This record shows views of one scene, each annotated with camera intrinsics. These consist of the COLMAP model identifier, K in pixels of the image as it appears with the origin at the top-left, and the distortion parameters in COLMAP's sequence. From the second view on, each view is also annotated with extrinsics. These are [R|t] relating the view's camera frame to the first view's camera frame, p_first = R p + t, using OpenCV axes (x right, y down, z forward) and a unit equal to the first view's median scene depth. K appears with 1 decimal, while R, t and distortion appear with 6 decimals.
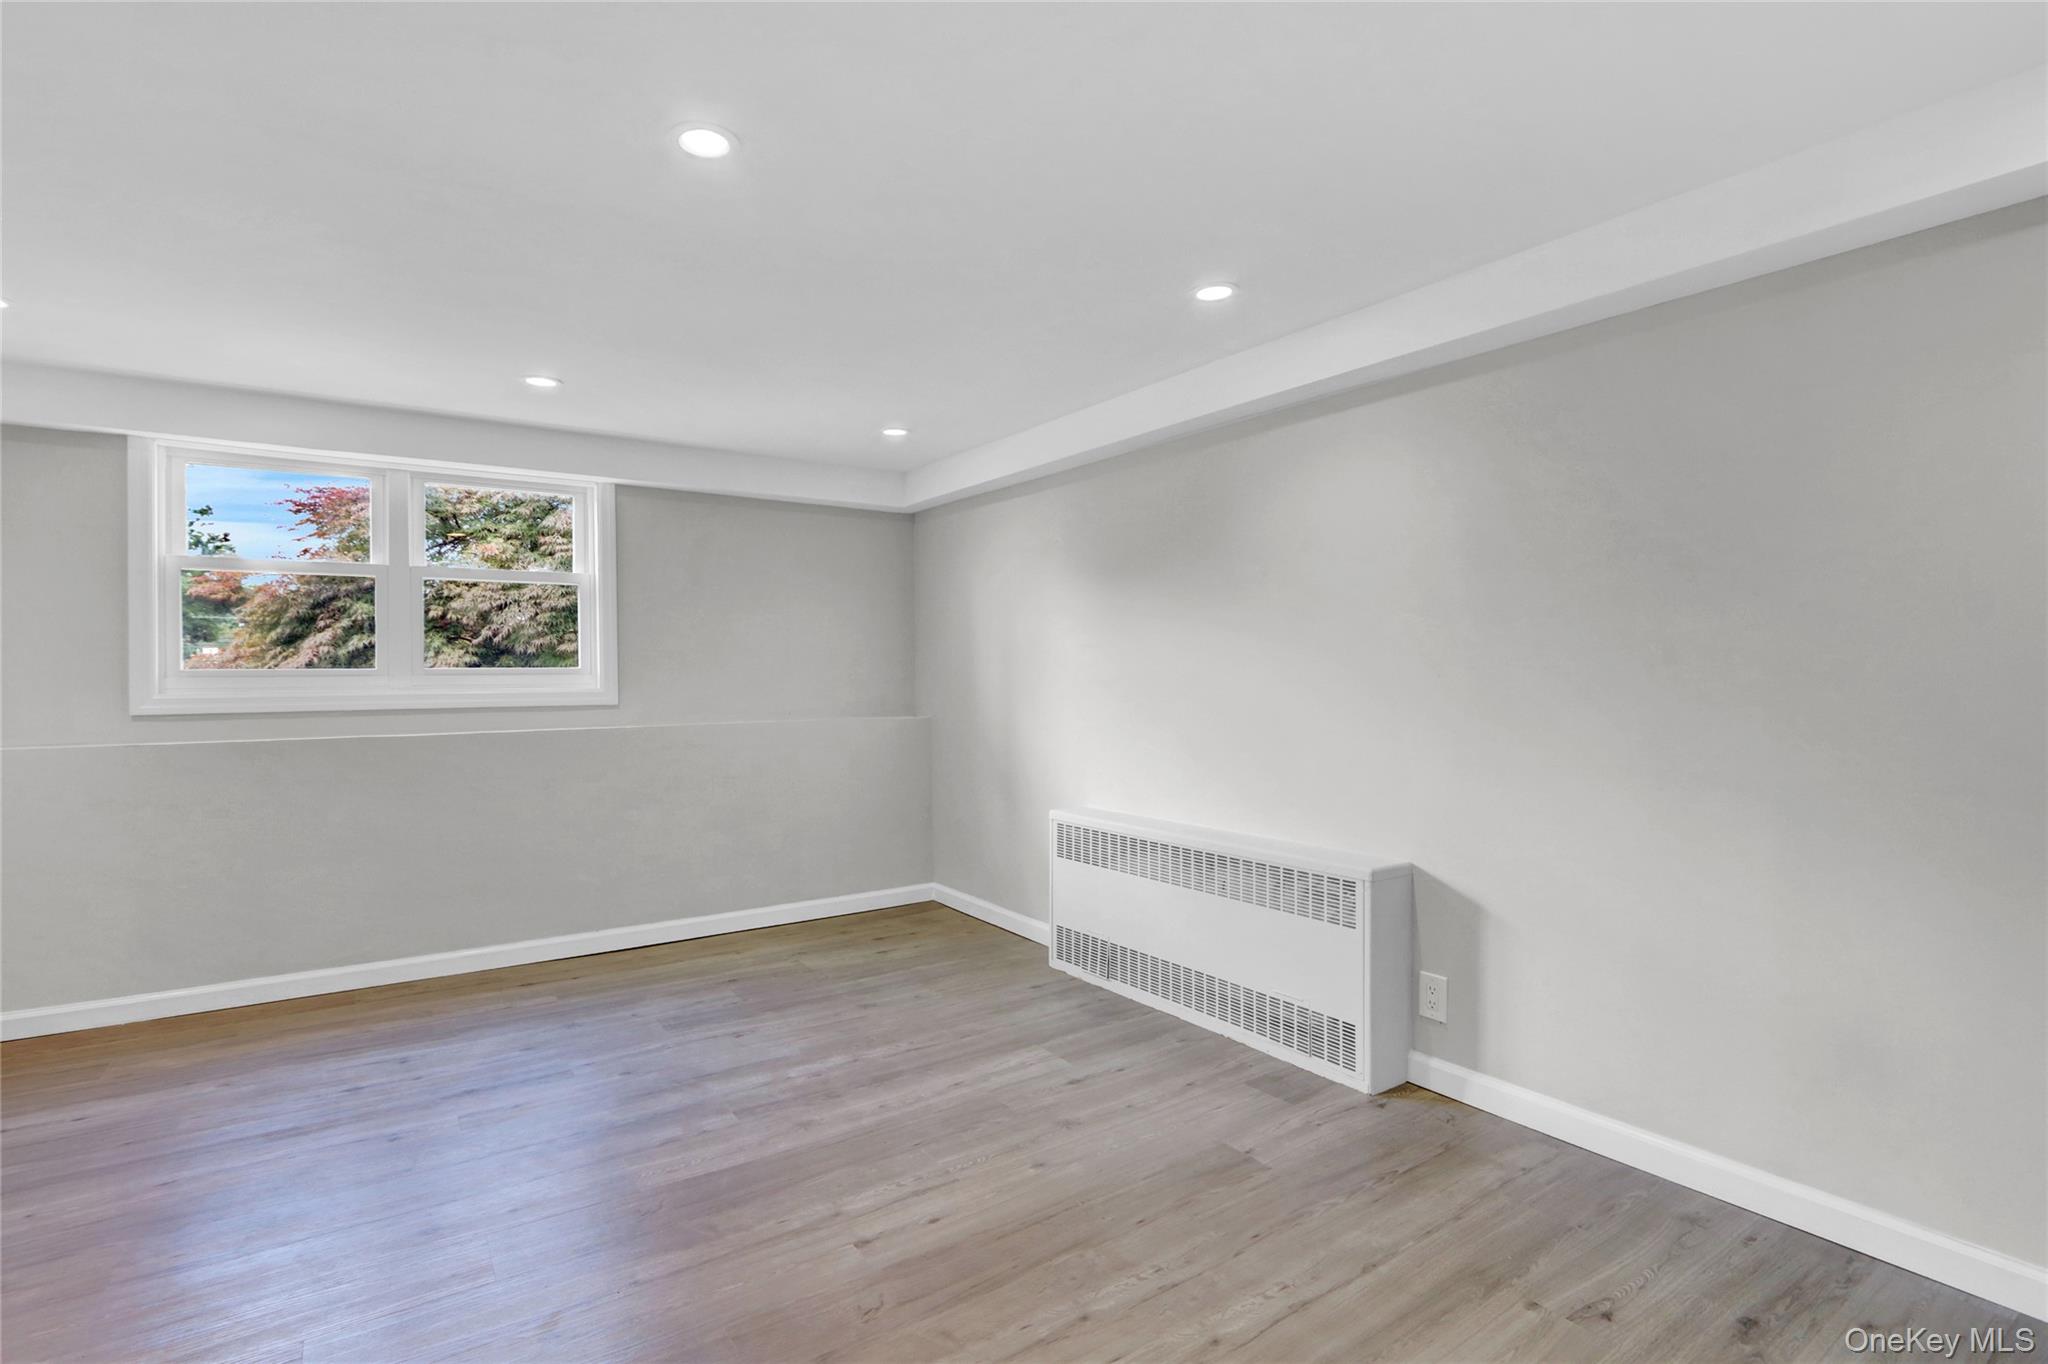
lens RADIAL K [[948.9, 0, 1016.8], [0, 948.9, 667.6], [0, 0, 1]] dist [-0.014059, 0.001931]
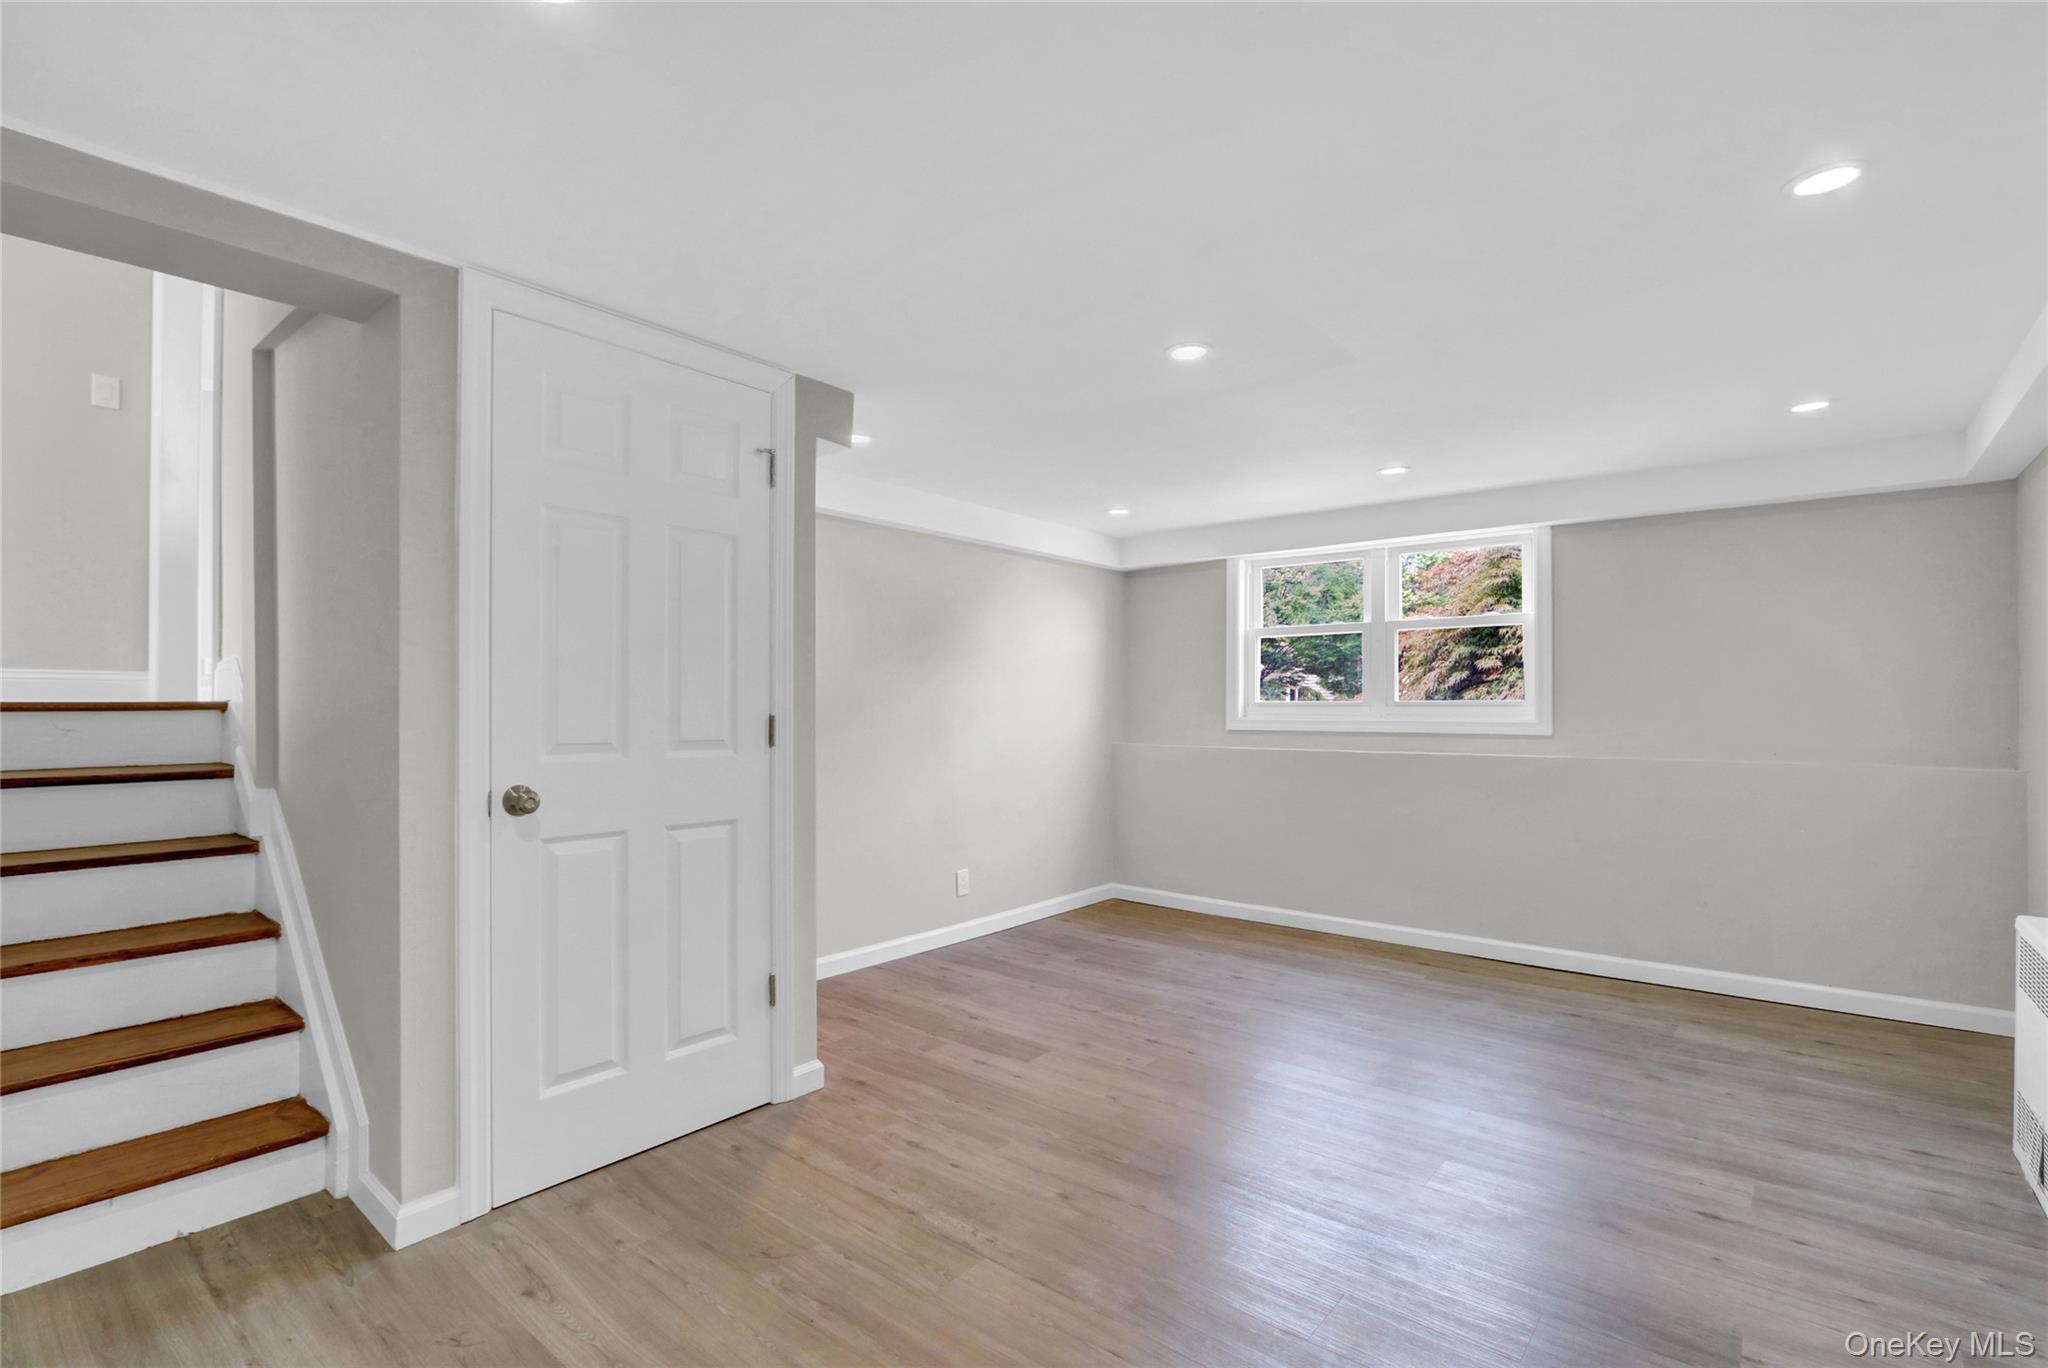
lens RADIAL K [[948.9, 0, 1014.2], [0, 948.9, 697.1], [0, 0, 1]] dist [-0.014059, 0.001931]
pose [[0.296990, -0.001311, -0.954880, 0.487627], [0.003583, 0.999994, -0.000258, -0.007377], [0.954874, -0.003344, 0.296993, 0.142180]]
